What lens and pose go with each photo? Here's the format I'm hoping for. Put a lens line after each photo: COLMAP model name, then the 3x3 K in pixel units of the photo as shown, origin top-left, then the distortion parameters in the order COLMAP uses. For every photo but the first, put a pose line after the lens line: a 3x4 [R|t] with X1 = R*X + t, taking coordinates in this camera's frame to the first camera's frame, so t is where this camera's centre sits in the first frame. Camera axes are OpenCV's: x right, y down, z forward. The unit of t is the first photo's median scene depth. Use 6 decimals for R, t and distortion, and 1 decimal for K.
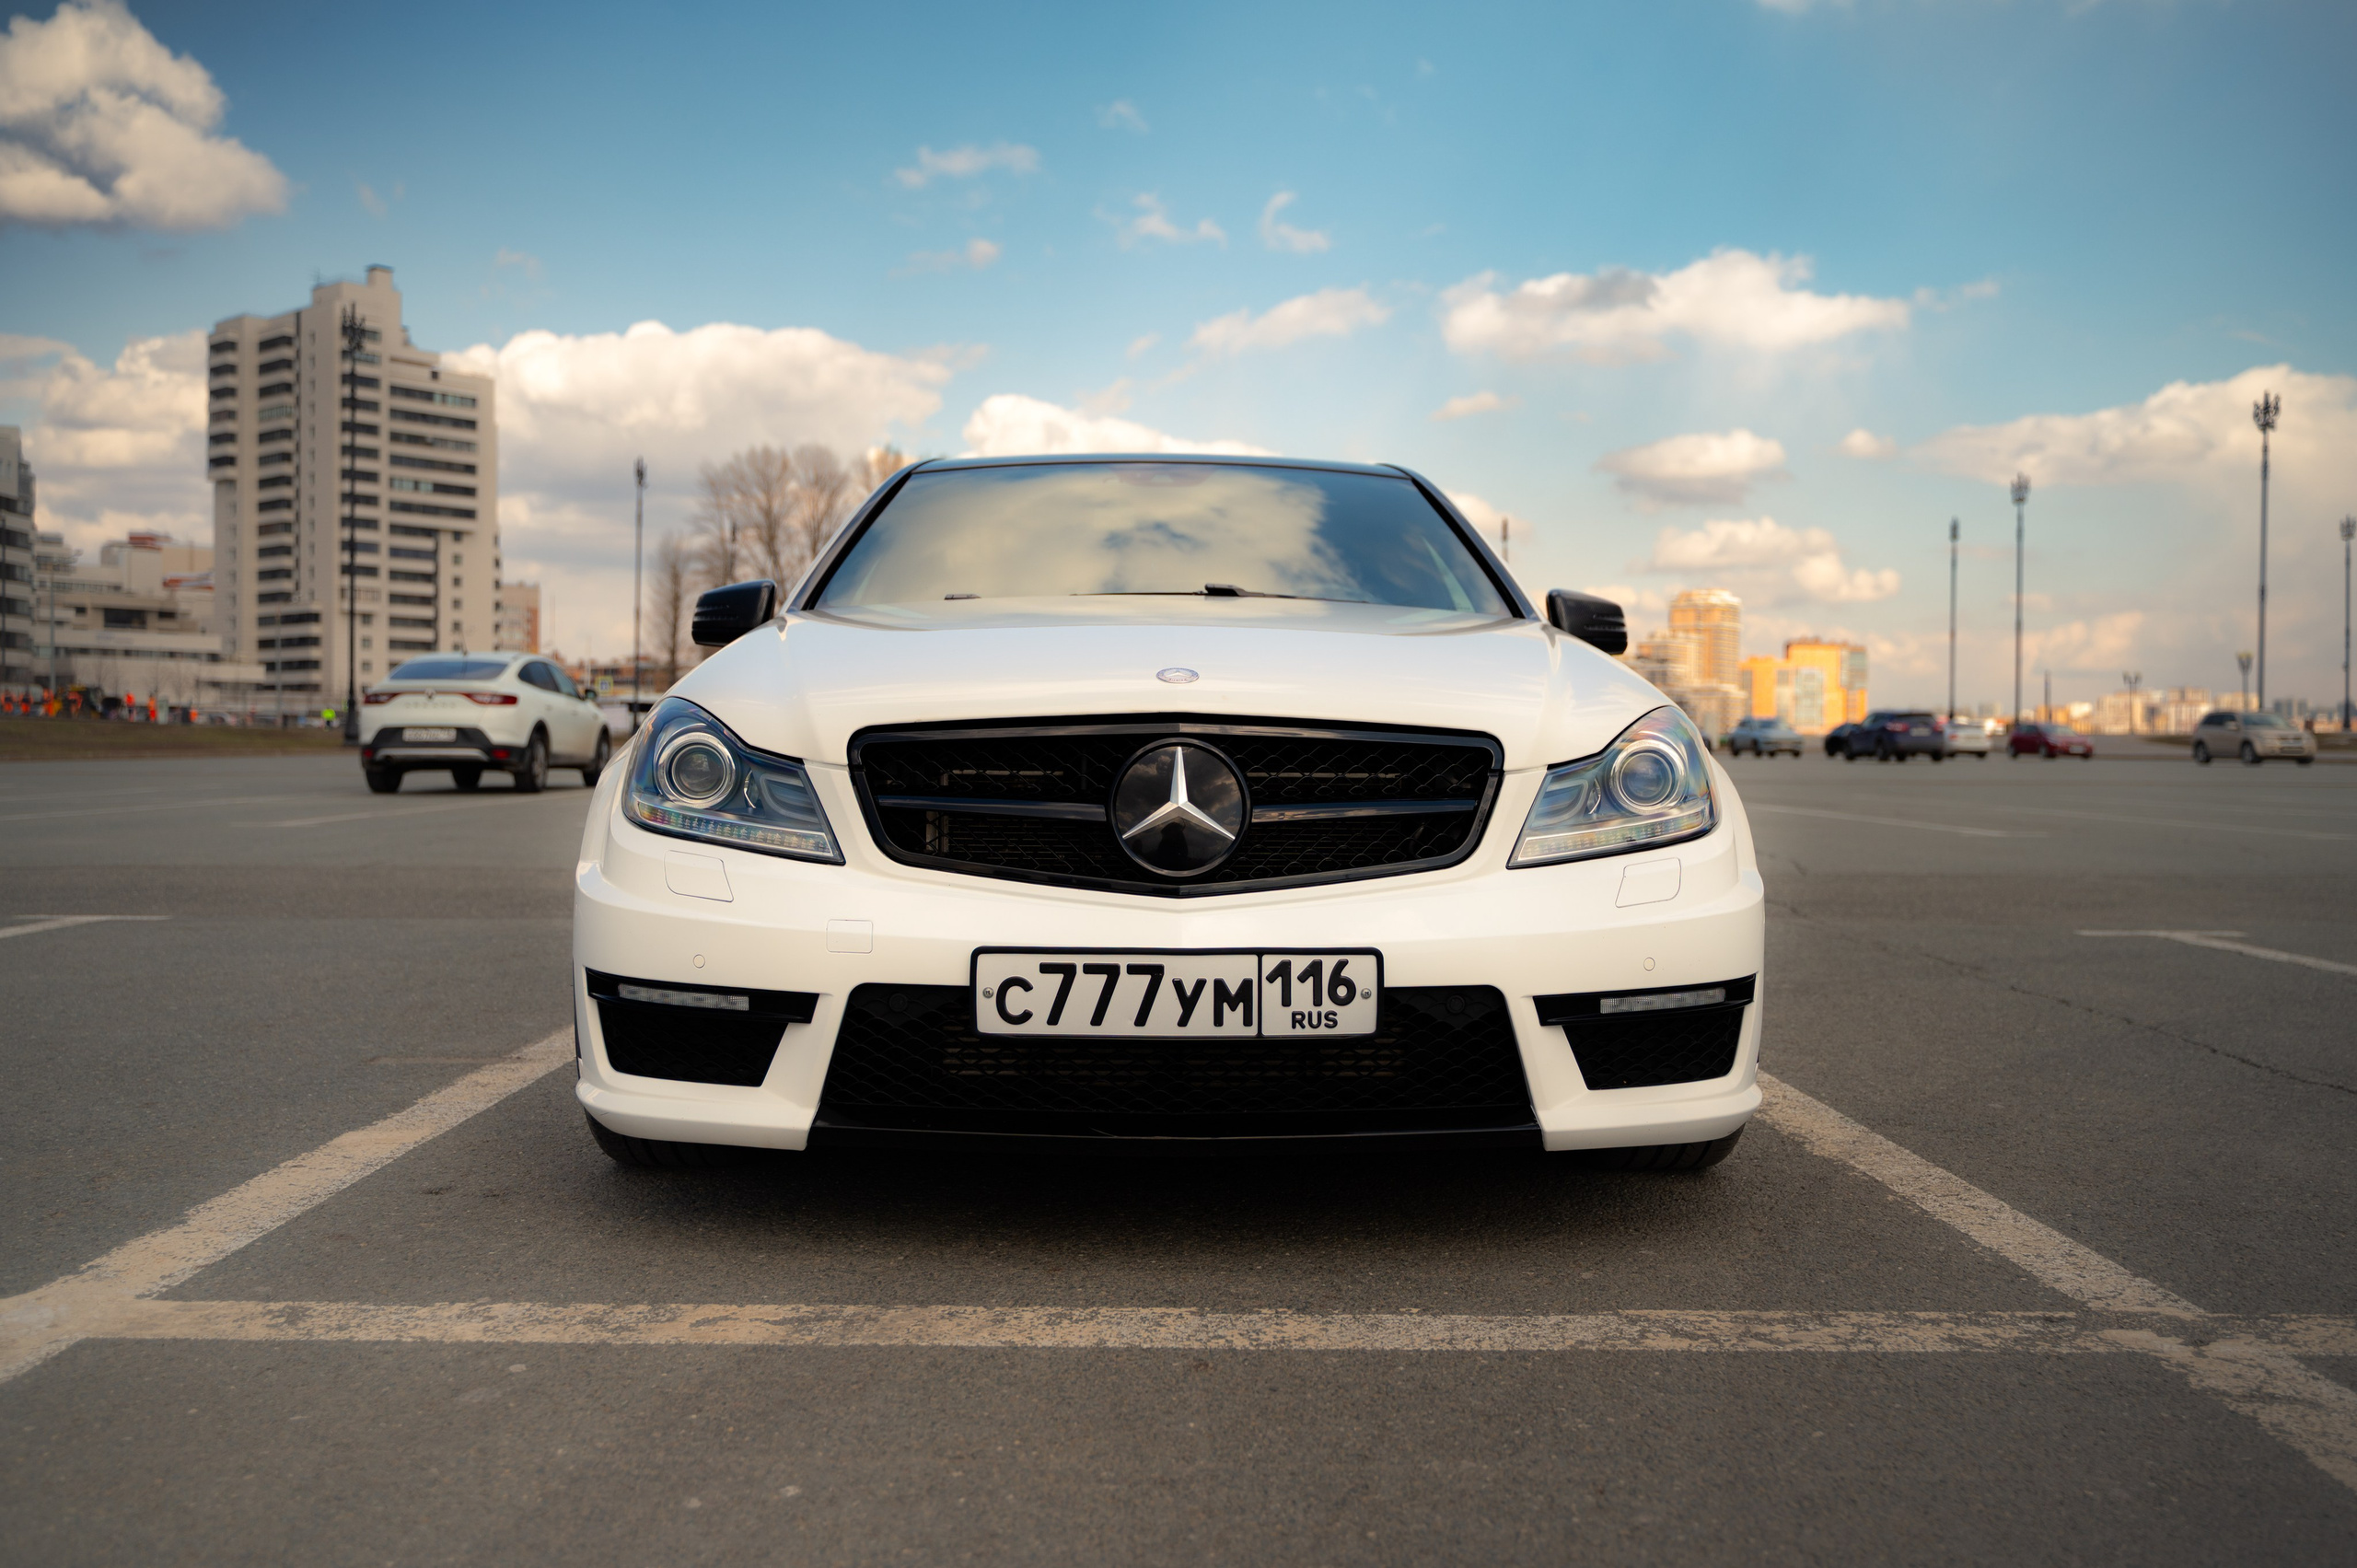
lens RADIAL K [[1965.3, 0, 1178.5], [0, 1965.3, 784.0], [0, 0, 1]] dist [-0.004066, -0.003222]
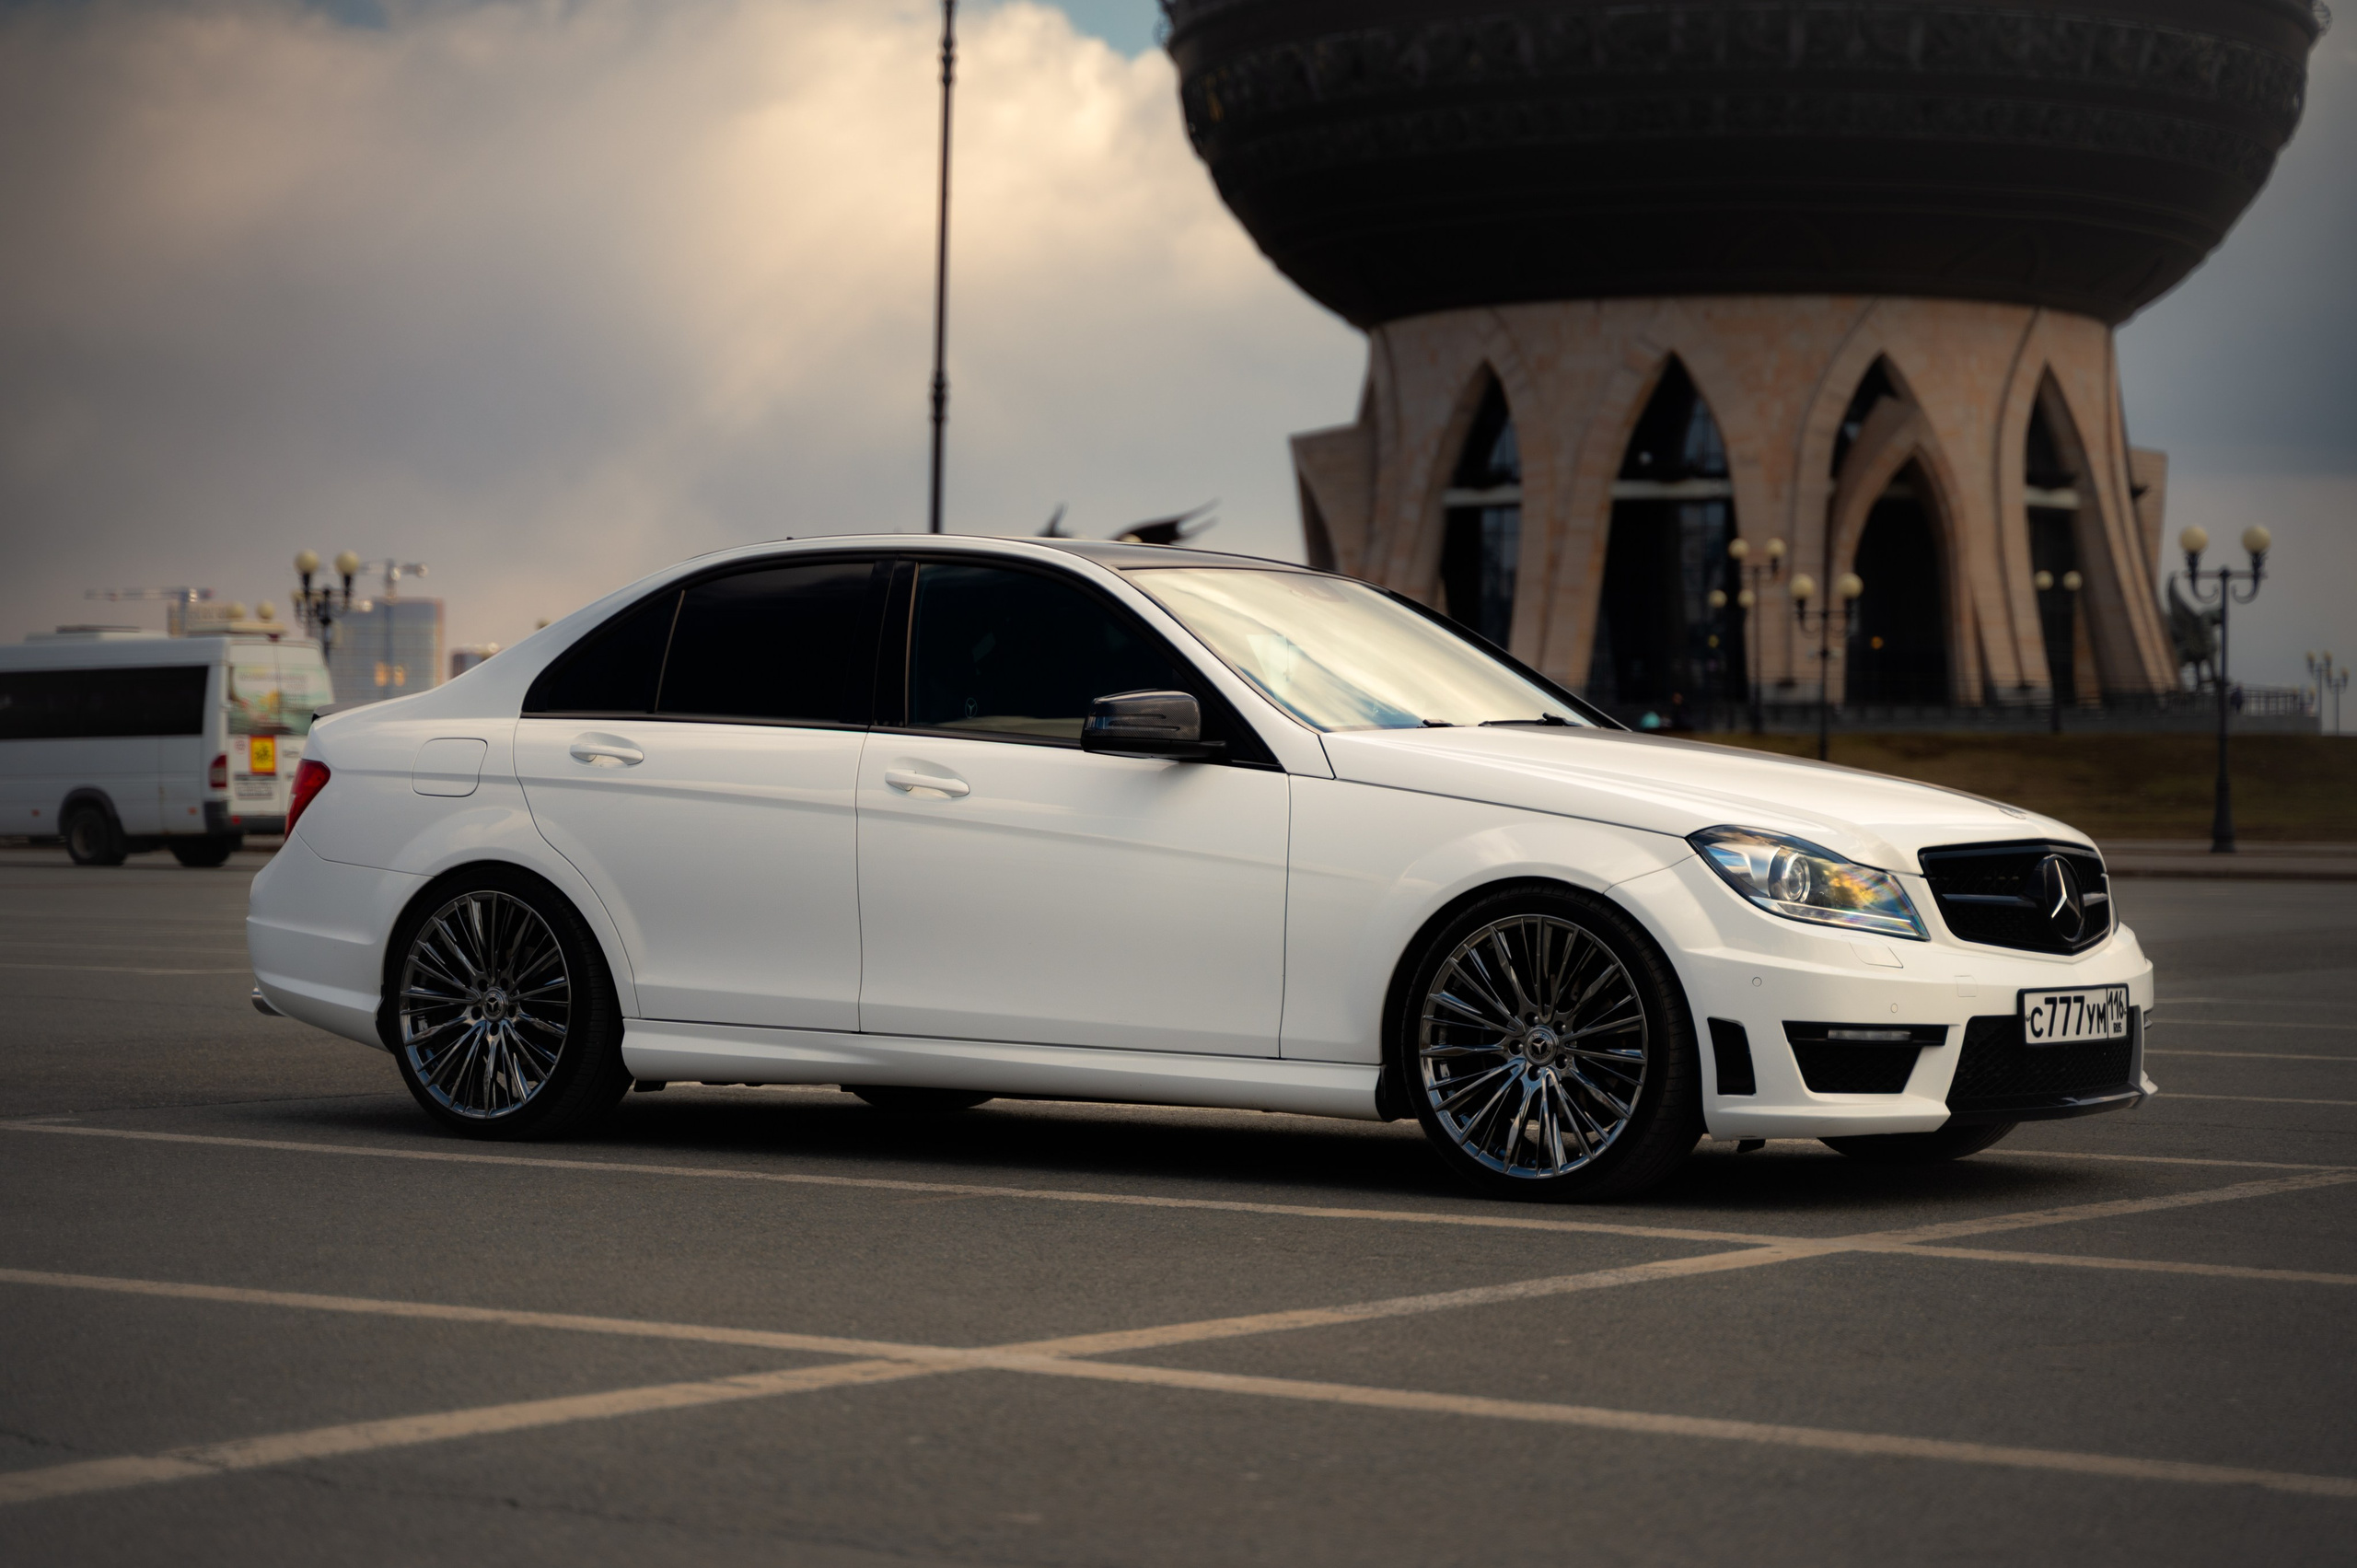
lens RADIAL K [[4975.6, 0, 1178.5], [0, 4975.6, 784.0], [0, 0, 1]] dist [0.024914, -0.639420]
pose [[0.579899, 0.004828, 0.814674, -3.688689], [0.013292, 0.999793, -0.015387, -0.028496], [-0.814580, 0.019752, 0.579715, -0.751253]]
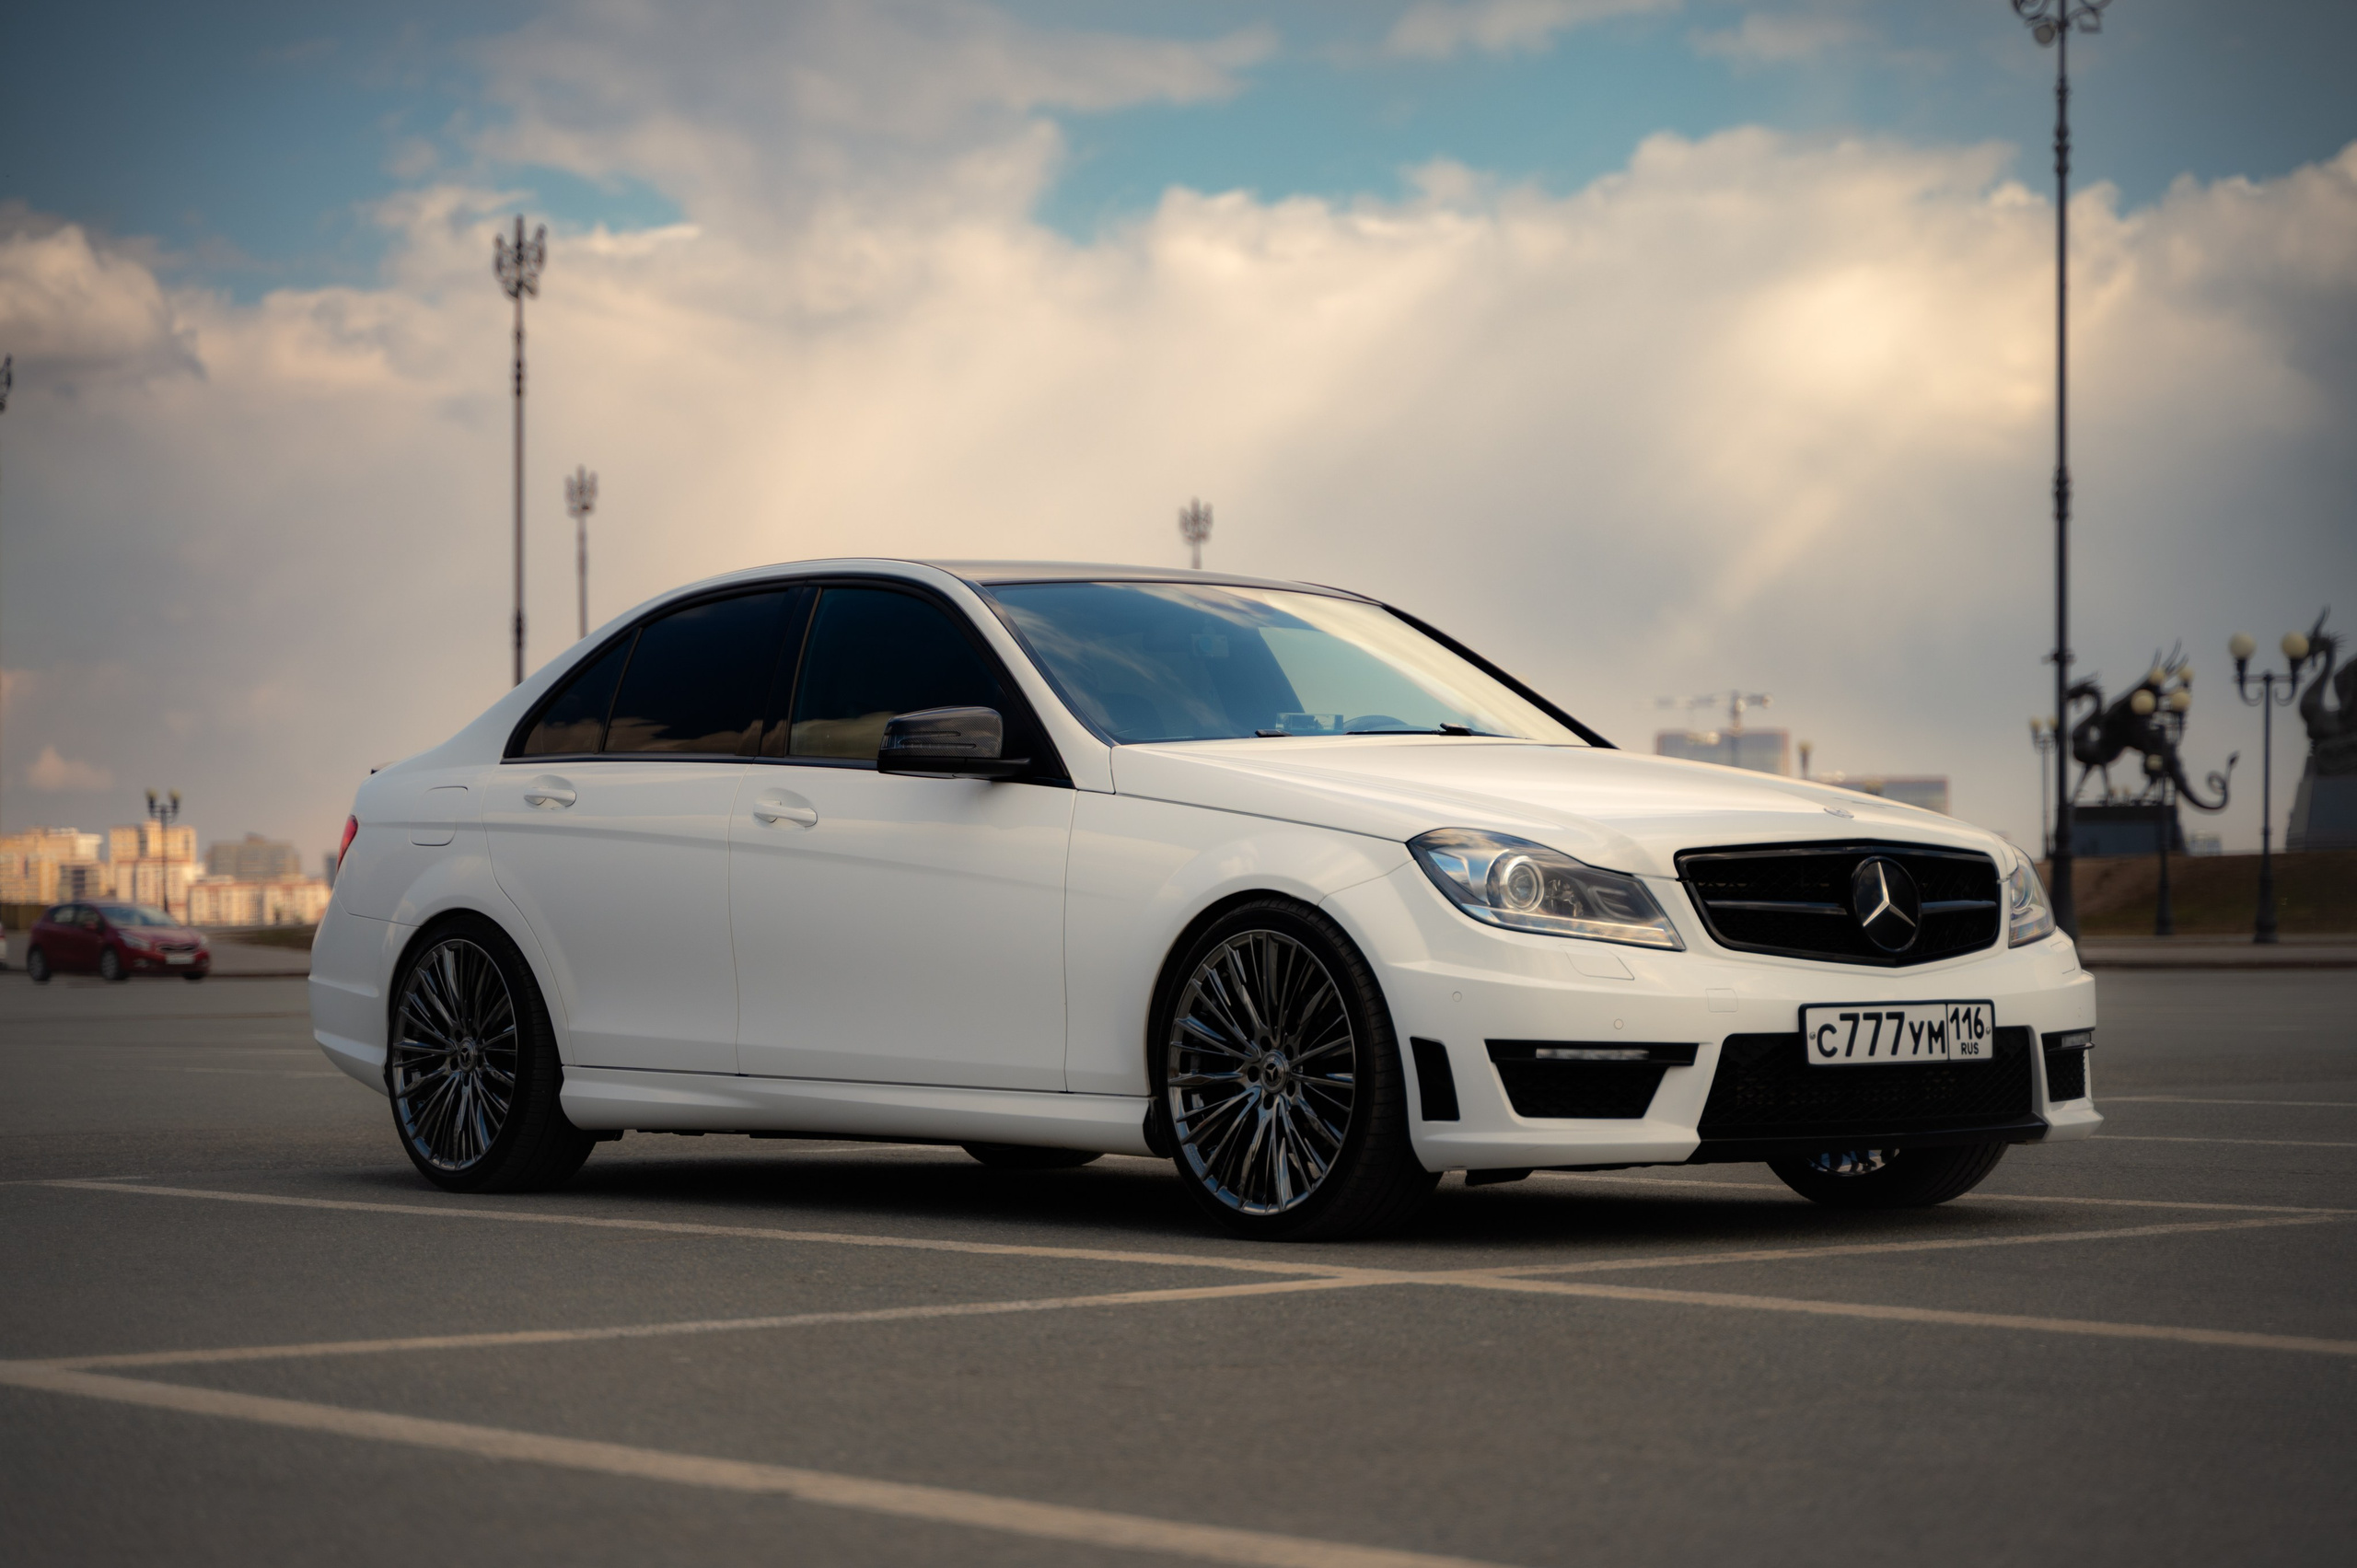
lens RADIAL K [[4975.6, 0, 1178.5], [0, 4975.6, 784.0], [0, 0, 1]] dist [0.024914, -0.639420]
pose [[0.777150, 0.007319, 0.629272, -2.675061], [0.028638, 0.998485, -0.046981, 0.079306], [-0.628663, 0.054533, 0.775763, -1.487634]]
